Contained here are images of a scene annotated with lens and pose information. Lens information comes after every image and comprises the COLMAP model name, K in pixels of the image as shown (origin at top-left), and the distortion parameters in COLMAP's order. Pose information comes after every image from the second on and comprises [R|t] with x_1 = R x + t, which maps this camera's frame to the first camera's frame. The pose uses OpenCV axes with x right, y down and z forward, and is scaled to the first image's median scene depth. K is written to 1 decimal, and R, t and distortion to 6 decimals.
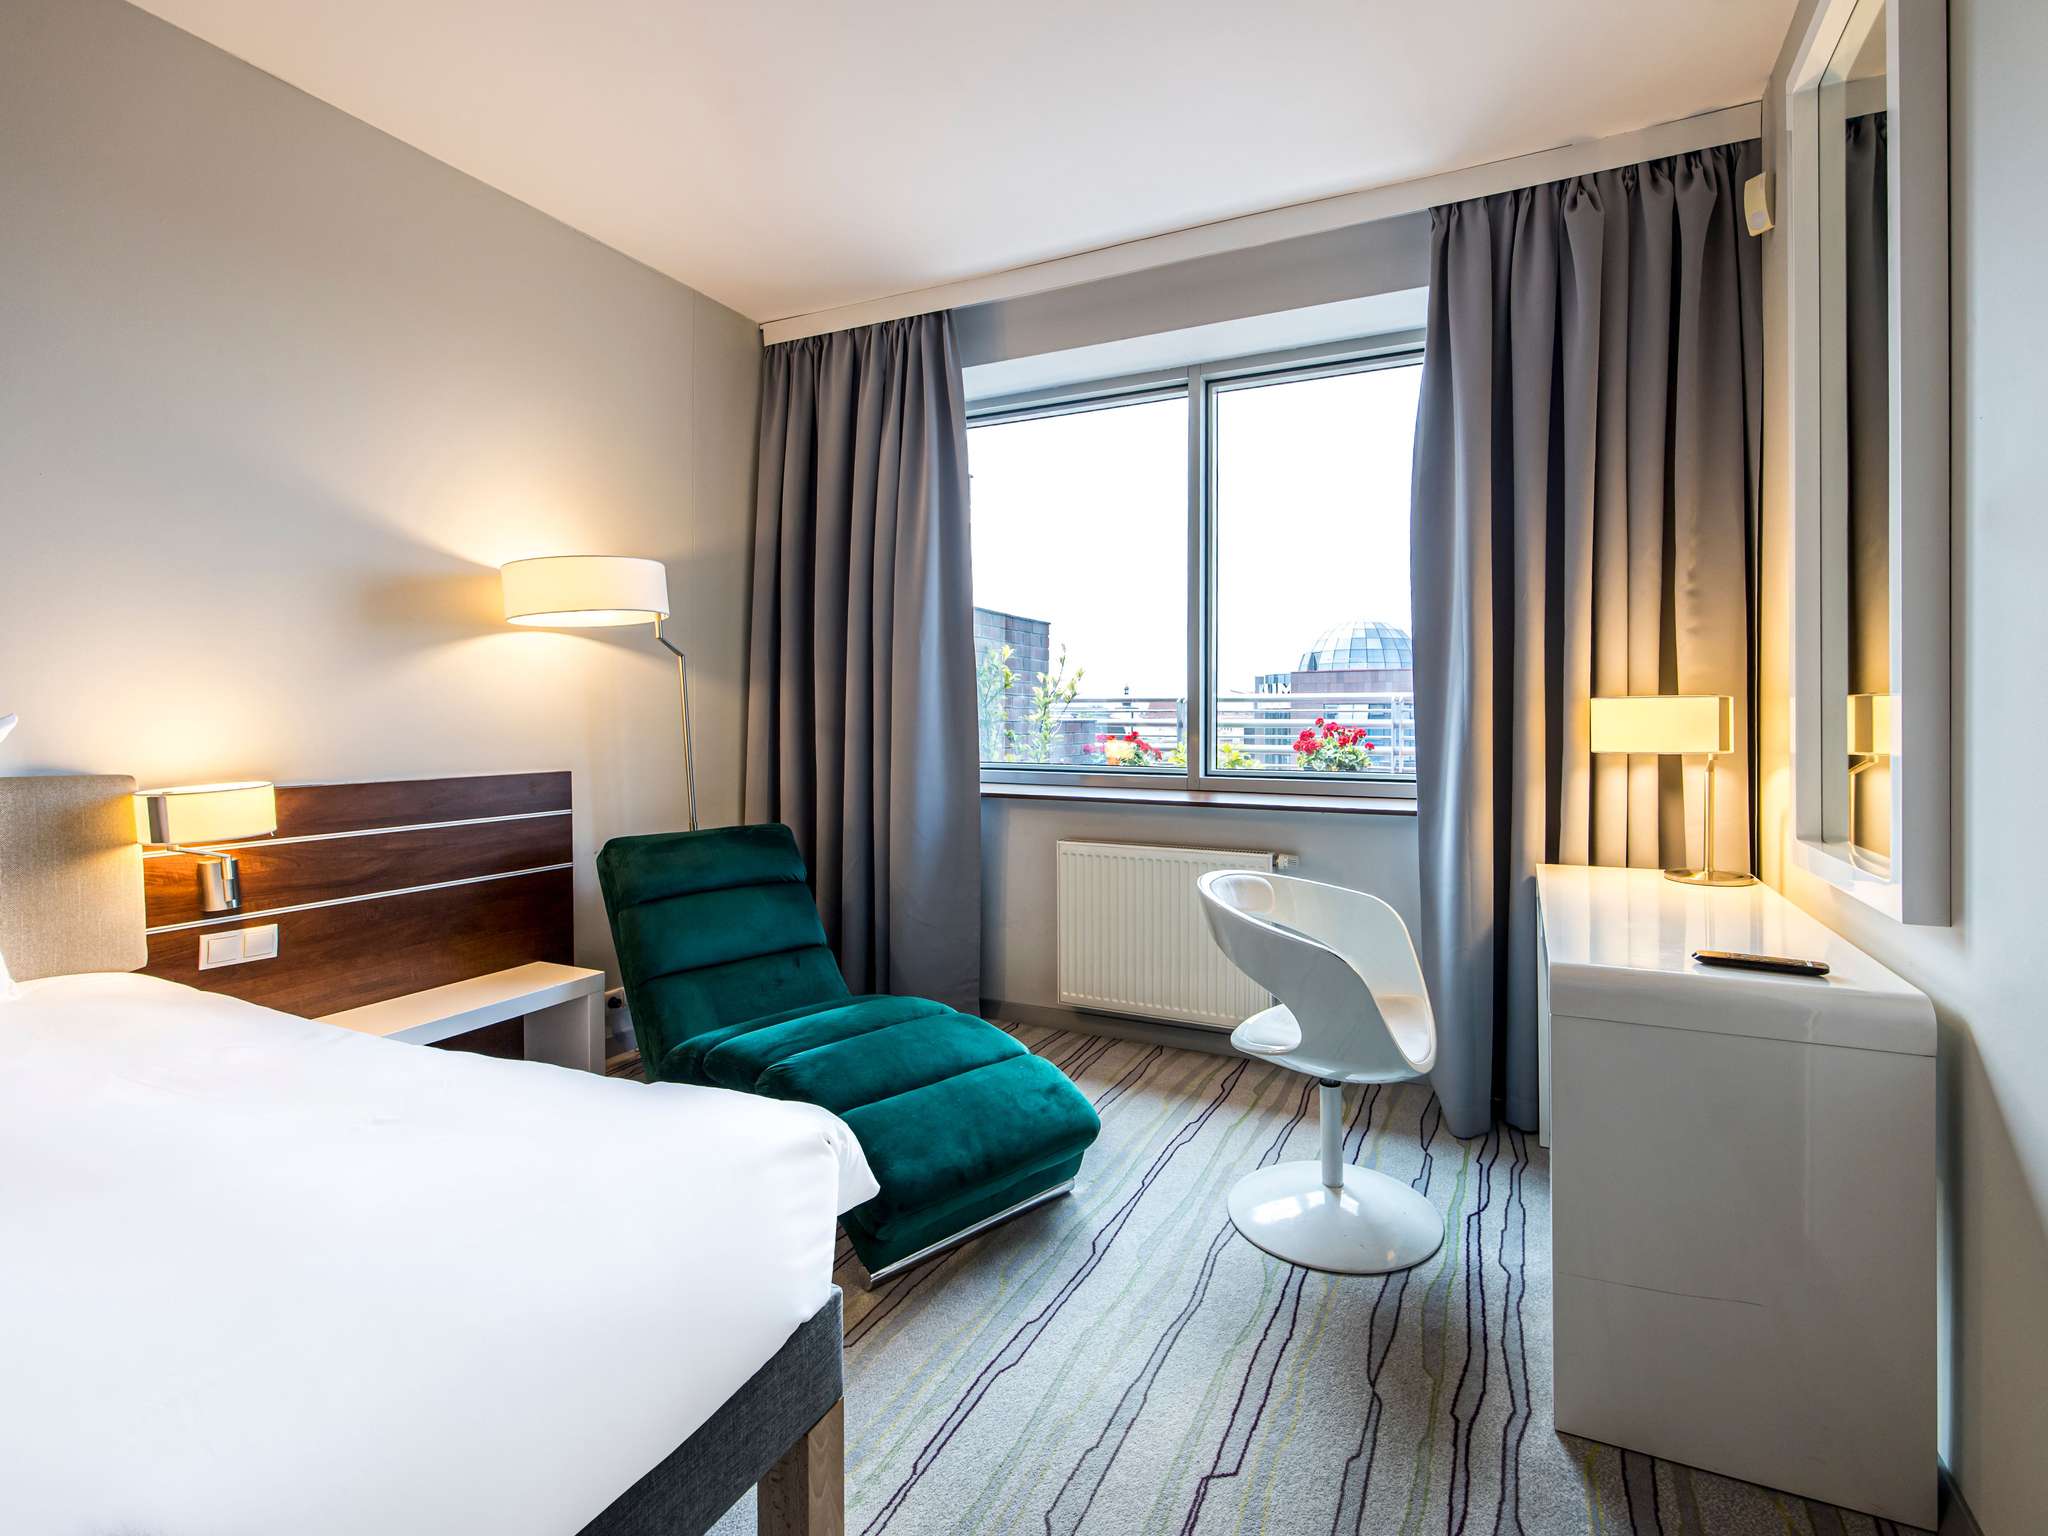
lens RADIAL K [[949.6, 0, 1103.1], [0, 949.6, 720.2], [0, 0, 1]] dist [-0.001816, 0.001064]
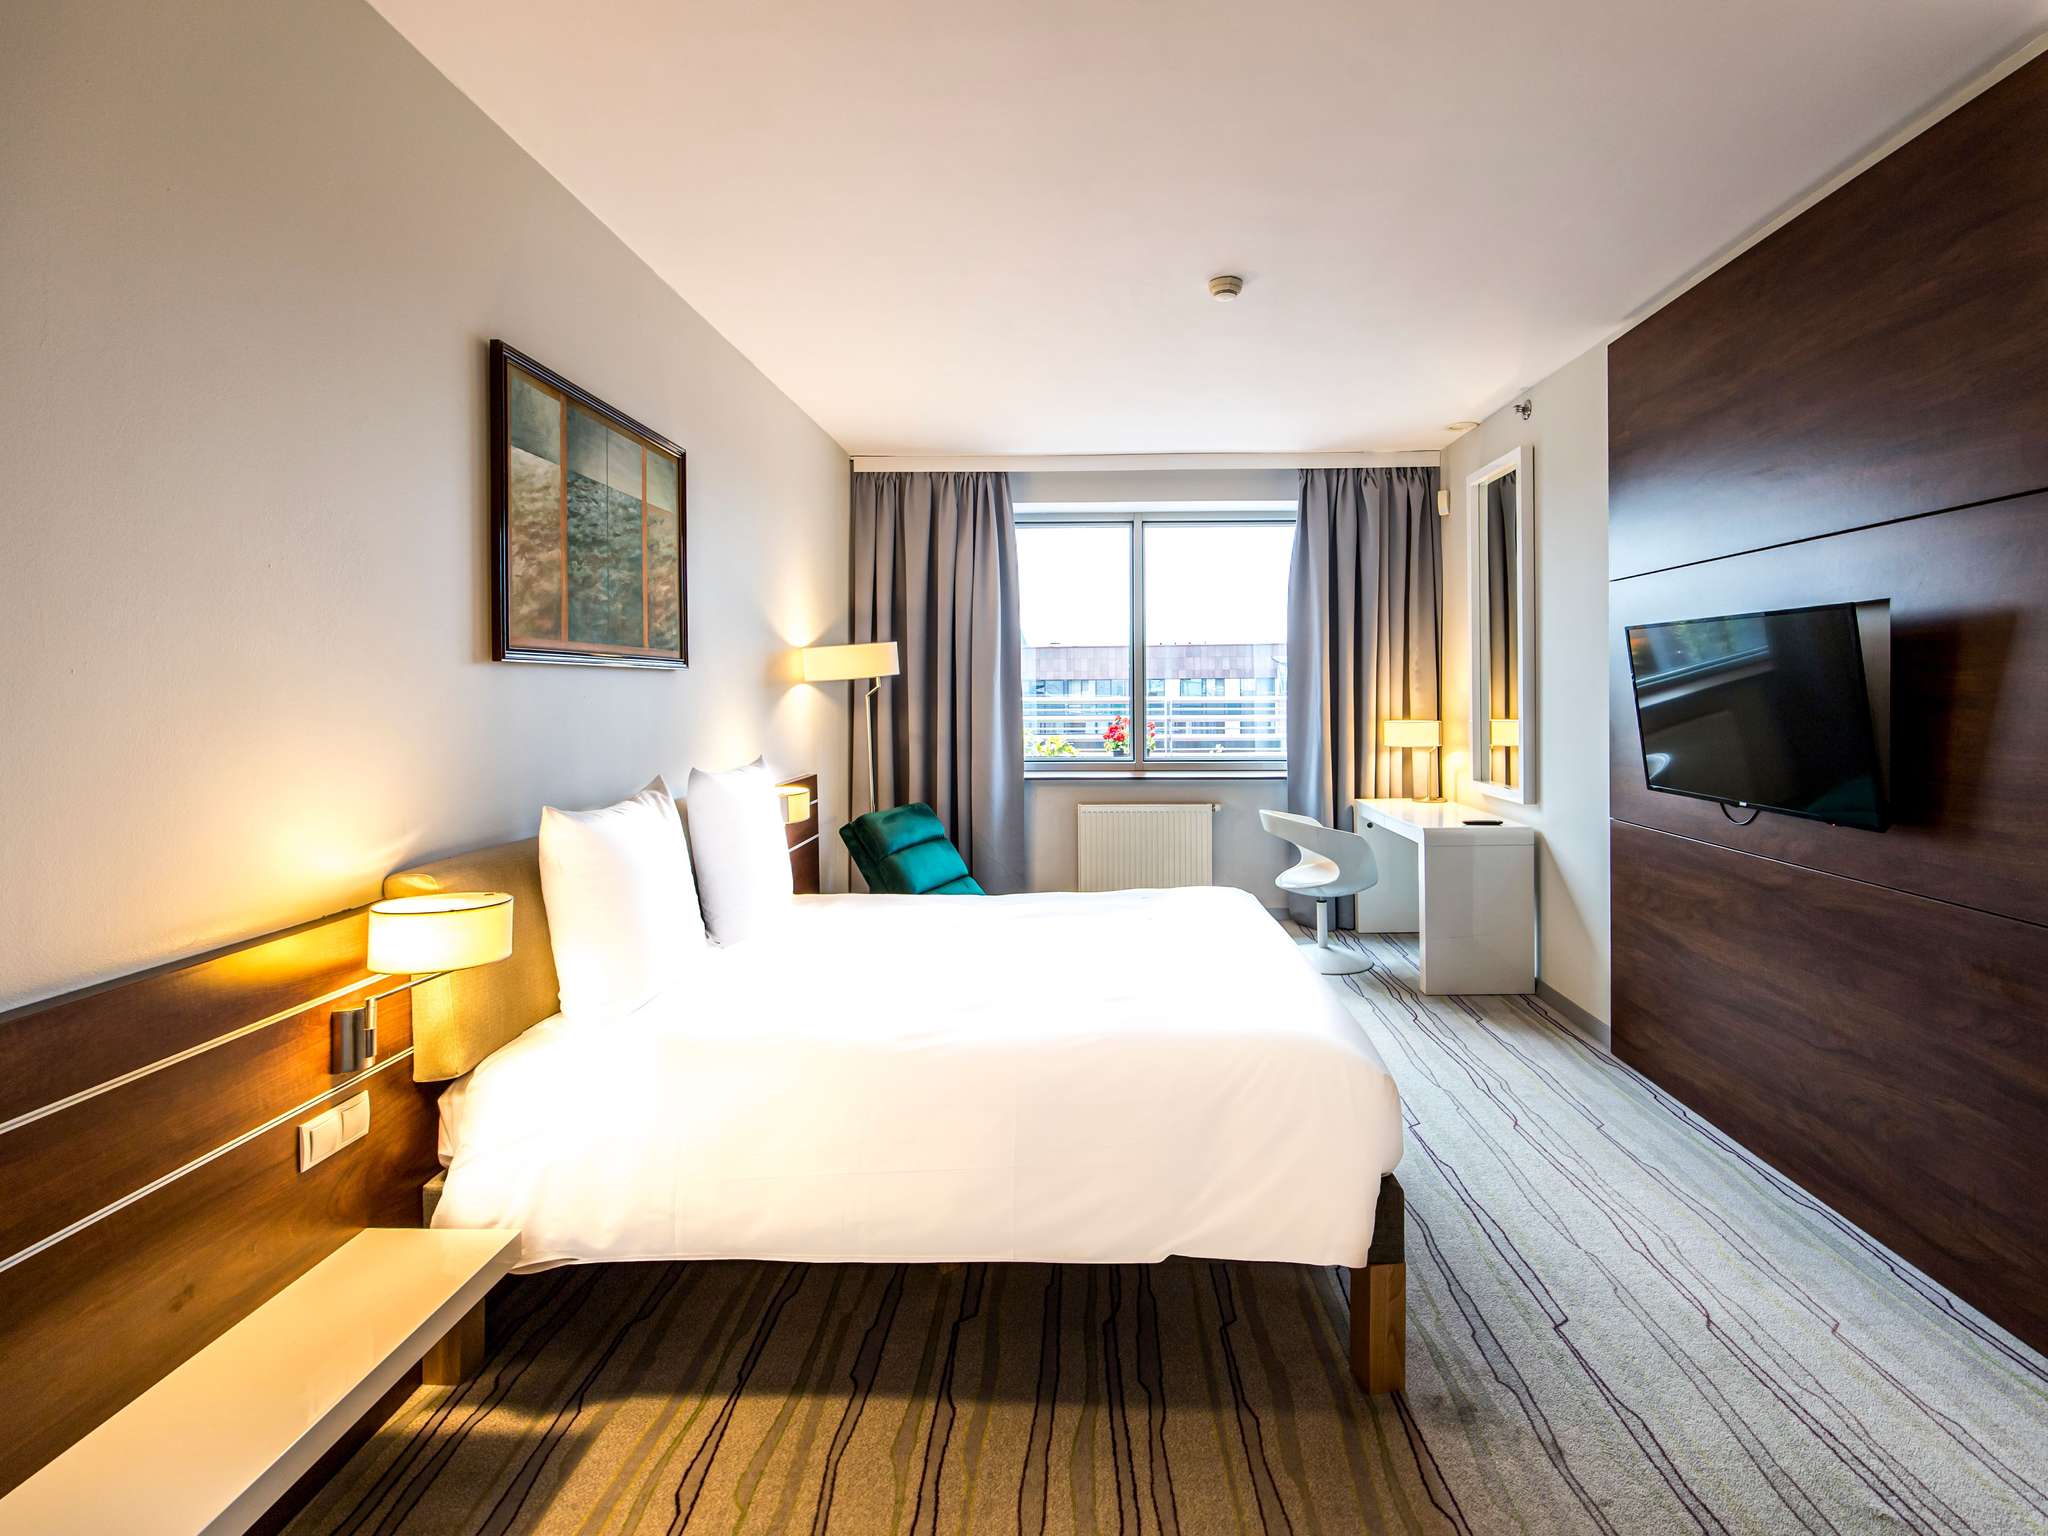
lens RADIAL K [[1048.2, 0, 1051.3], [0, 1048.2, 695.0], [0, 0, 1]] dist [0.015599, 0.000536]
pose [[0.916727, -0.010309, 0.399380, -1.064559], [0.007856, 0.999939, 0.007777, -0.100322], [-0.399436, -0.003992, 0.916752, -0.841936]]
